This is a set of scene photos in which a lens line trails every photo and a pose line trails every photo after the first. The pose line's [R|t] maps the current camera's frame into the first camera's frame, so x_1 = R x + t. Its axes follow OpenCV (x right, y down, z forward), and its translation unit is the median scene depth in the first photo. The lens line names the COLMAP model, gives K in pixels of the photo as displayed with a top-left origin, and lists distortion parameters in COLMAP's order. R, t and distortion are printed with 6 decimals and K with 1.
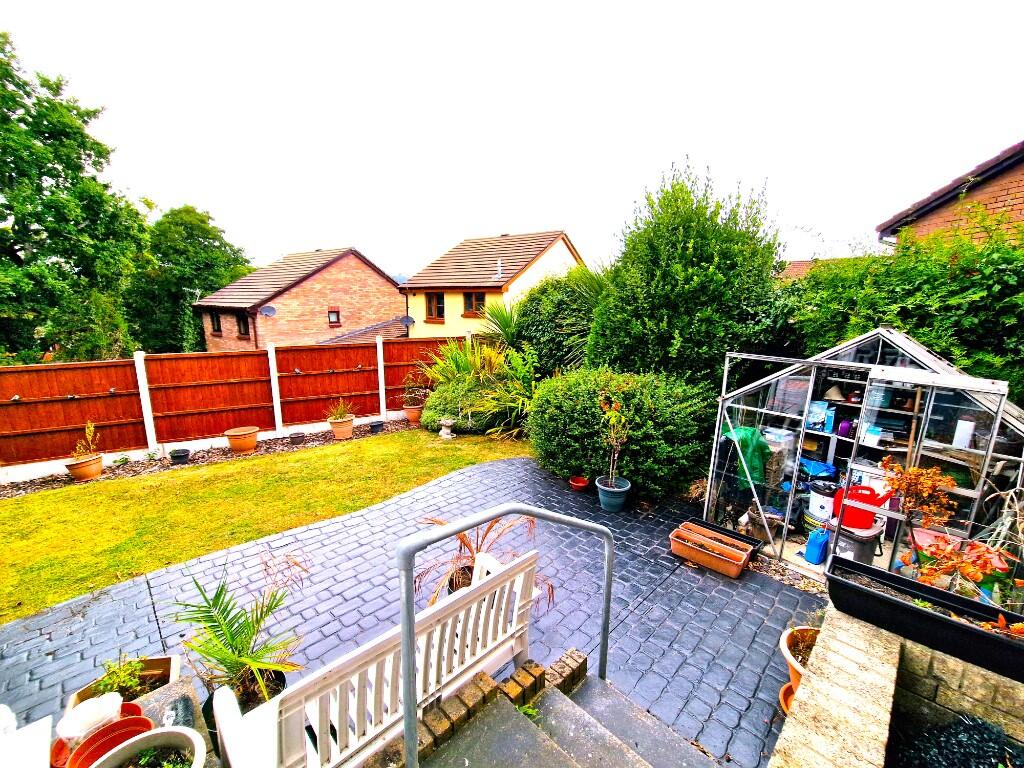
lens RADIAL K [[424.4, 0, 514.3], [0, 424.4, 387.1], [0, 0, 1]] dist [-0.000149, -0.000681]
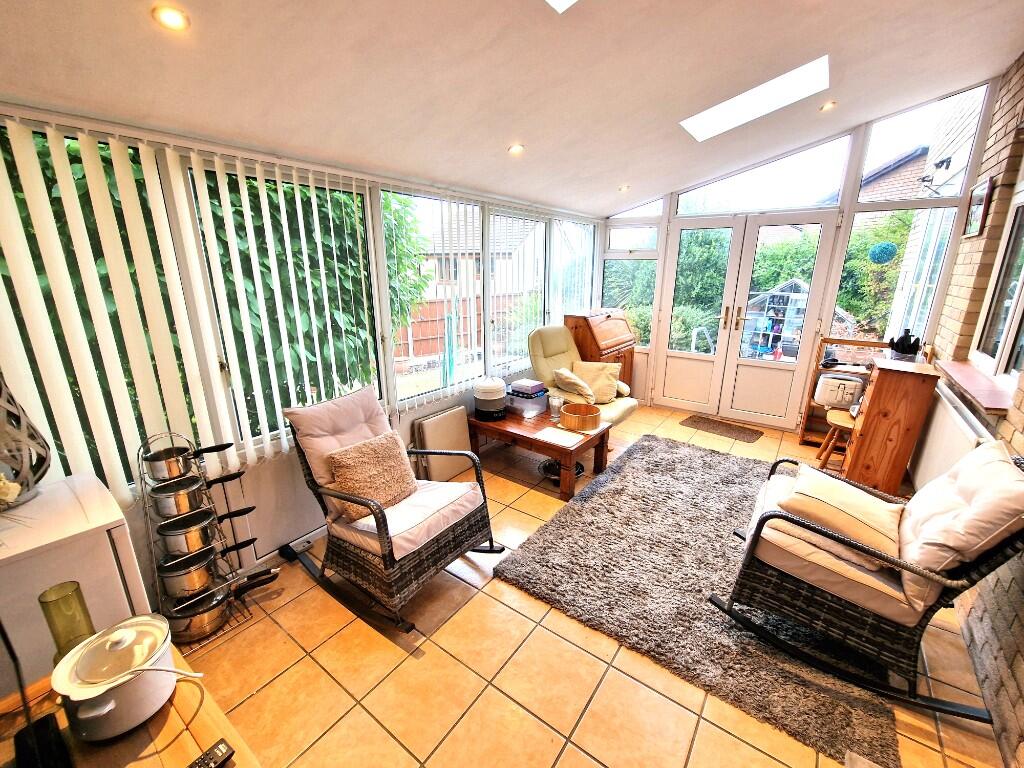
lens RADIAL K [[424.4, 0, 514.3], [0, 424.4, 387.1], [0, 0, 1]] dist [-0.000149, -0.000681]
pose [[0.987802, -0.054962, 0.145693, -0.245104], [0.042083, 0.995047, 0.090055, 0.042906], [-0.149921, -0.082825, 0.985223, -0.266321]]
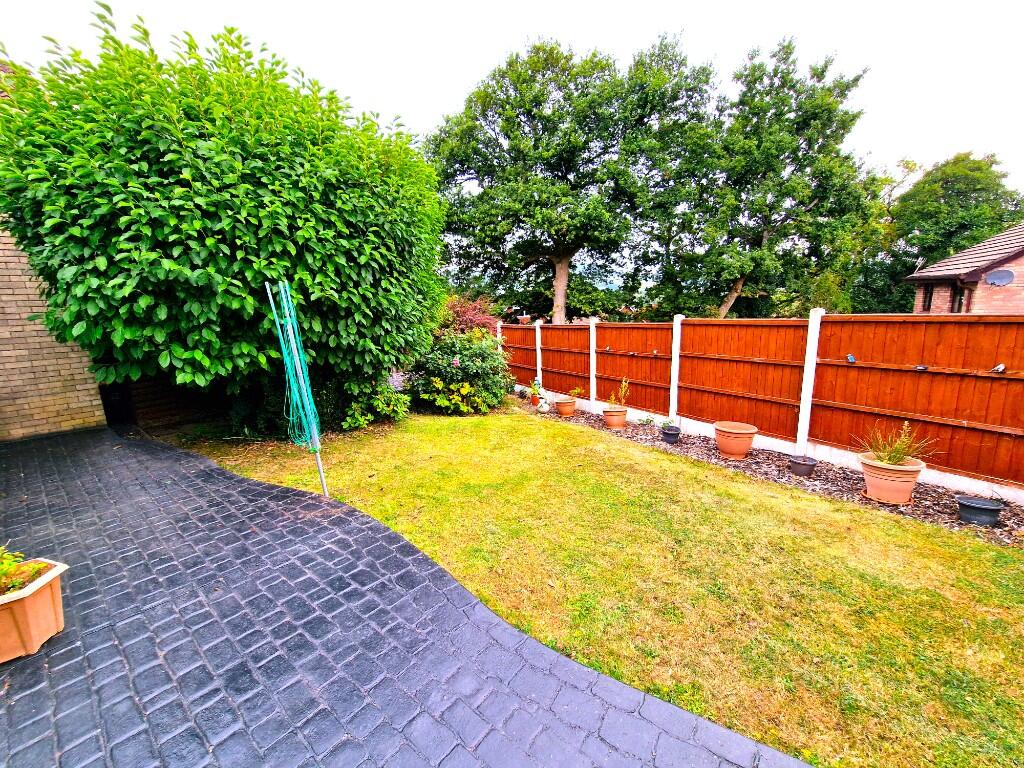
lens RADIAL K [[424.4, 0, 514.3], [0, 424.4, 387.1], [0, 0, 1]] dist [-0.000149, -0.000681]
pose [[0.097138, 0.187963, -0.977361, 0.022659], [-0.157165, 0.972581, 0.171423, -0.027943], [0.982783, 0.136955, 0.124016, 0.499170]]
